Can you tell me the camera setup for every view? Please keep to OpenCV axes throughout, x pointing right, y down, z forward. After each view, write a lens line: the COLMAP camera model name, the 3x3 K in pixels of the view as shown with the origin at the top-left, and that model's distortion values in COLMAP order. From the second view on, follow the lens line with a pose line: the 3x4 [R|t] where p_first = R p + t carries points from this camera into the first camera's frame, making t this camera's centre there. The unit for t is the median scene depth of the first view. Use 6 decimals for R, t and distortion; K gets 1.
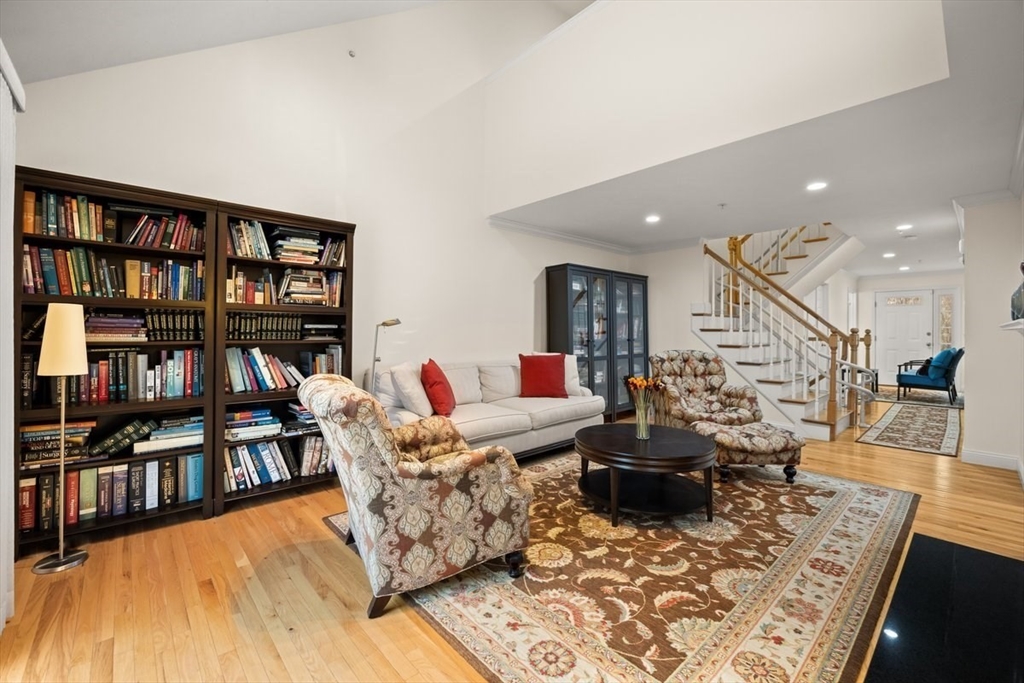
lens RADIAL K [[430.4, 0, 509.5], [0, 430.4, 332.2], [0, 0, 1]] dist [-0.013847, 0.000285]
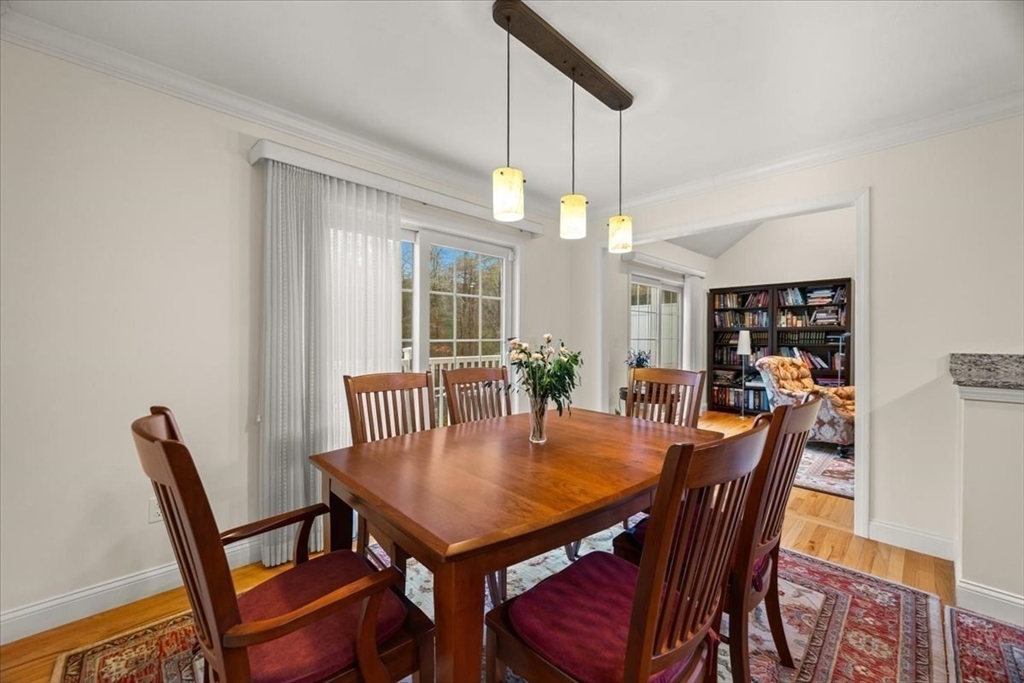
lens RADIAL K [[395.4, 0, 507.8], [0, 395.4, 338.7], [0, 0, 1]] dist [-0.003242, -0.000148]
pose [[0.023581, -0.005469, -0.999707, 1.413025], [-0.003522, 0.999978, -0.005553, 0.010099], [0.999716, 0.003652, 0.023561, -0.493137]]
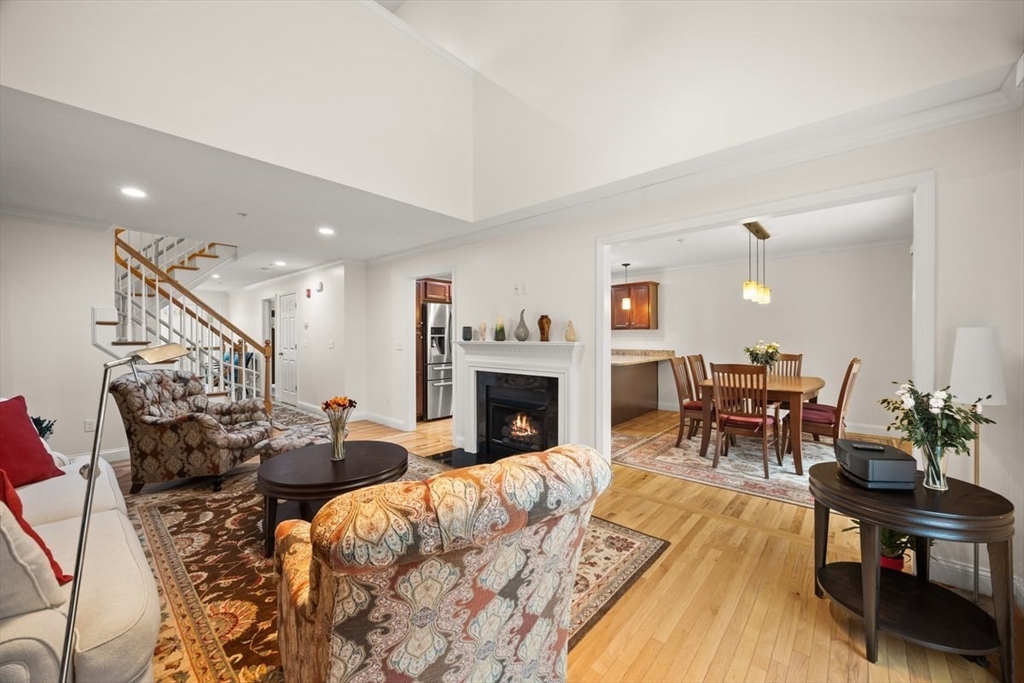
lens RADIAL K [[395.4, 0, 507.8], [0, 395.4, 338.7], [0, 0, 1]] dist [-0.003242, -0.000148]
pose [[-0.101899, -0.011345, 0.994730, -0.664452], [0.007254, 0.999900, 0.012147, -0.035151], [-0.994768, 0.008453, -0.101806, 0.758142]]
